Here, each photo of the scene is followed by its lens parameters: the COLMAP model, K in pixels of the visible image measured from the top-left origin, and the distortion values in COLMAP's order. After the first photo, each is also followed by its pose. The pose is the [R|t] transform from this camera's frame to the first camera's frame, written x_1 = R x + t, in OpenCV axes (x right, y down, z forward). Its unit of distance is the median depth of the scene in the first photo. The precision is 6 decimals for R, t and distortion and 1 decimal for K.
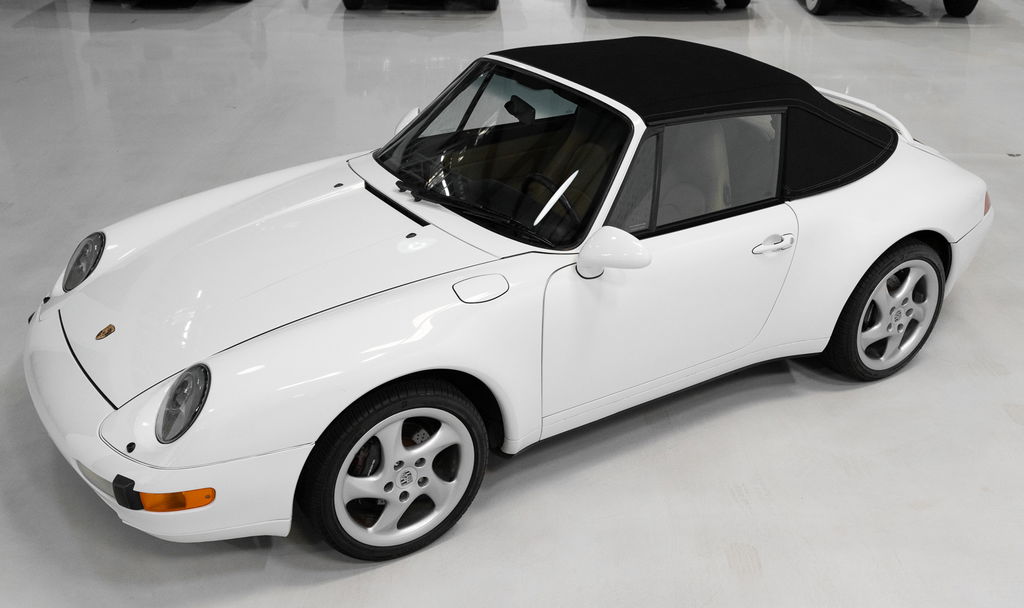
lens RADIAL K [[1048.5, 0, 509.3], [0, 1048.5, 306.7], [0, 0, 1]] dist [-0.002162, 0.000000]
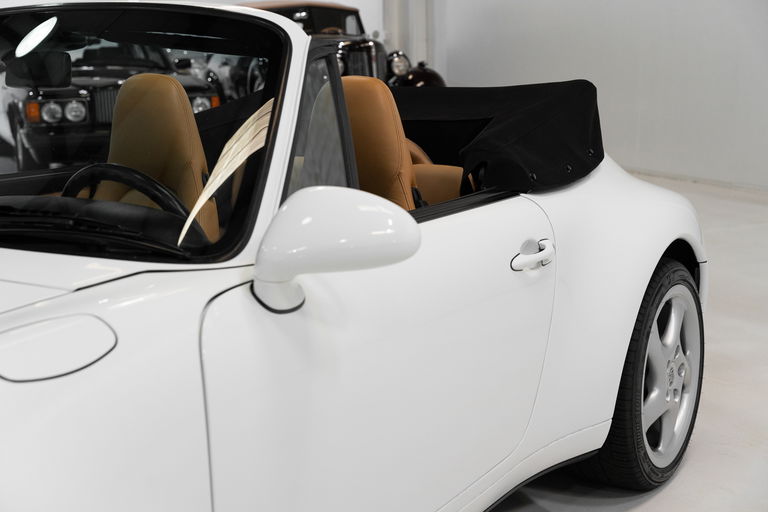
lens RADIAL K [[1076.4, 0, 380.7], [0, 1076.4, 253.9], [0, 0, 1]] dist [0.009853, 0.000000]
pose [[0.908220, -0.102688, 0.405698, -0.065447], [0.207116, 0.952673, -0.222526, 0.056962], [-0.363647, 0.286129, 0.886505, 0.543457]]
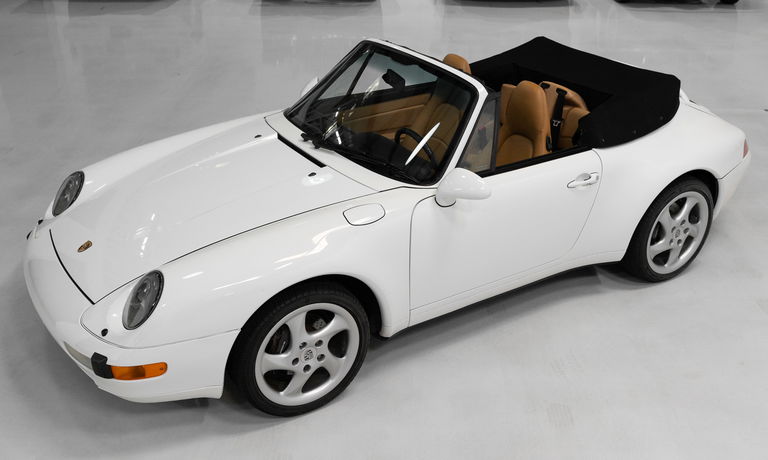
lens RADIAL K [[808.6, 0, 388.2], [0, 808.6, 229.3], [0, 0, 1]] dist [-0.007226, 0.000000]
pose [[1.000000, 0.000738, -0.000177, 0.003582], [-0.000737, 0.999956, 0.009333, -0.007016], [0.000184, -0.009333, 0.999956, -0.032279]]
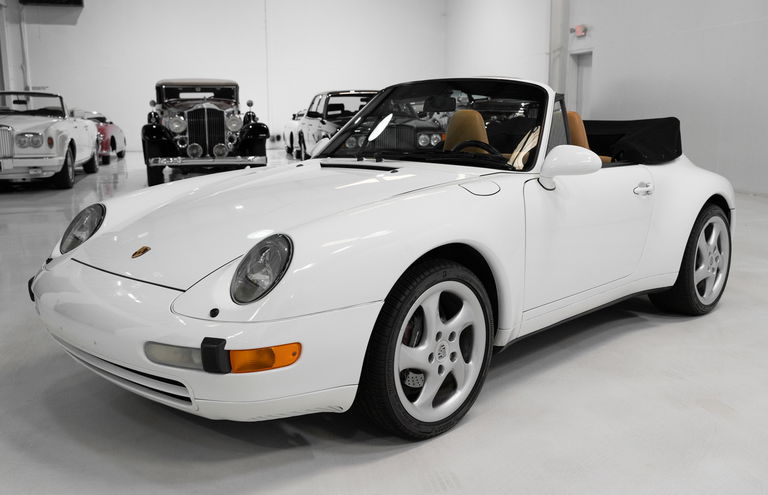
lens RADIAL K [[760.4, 0, 379.5], [0, 760.4, 235.1], [0, 0, 1]] dist [-0.004669, 0.000000]
pose [[0.973065, -0.048822, 0.225301, -0.304097], [0.111806, 0.954627, -0.276020, 0.235163], [-0.201602, 0.293776, 0.934373, 0.210606]]
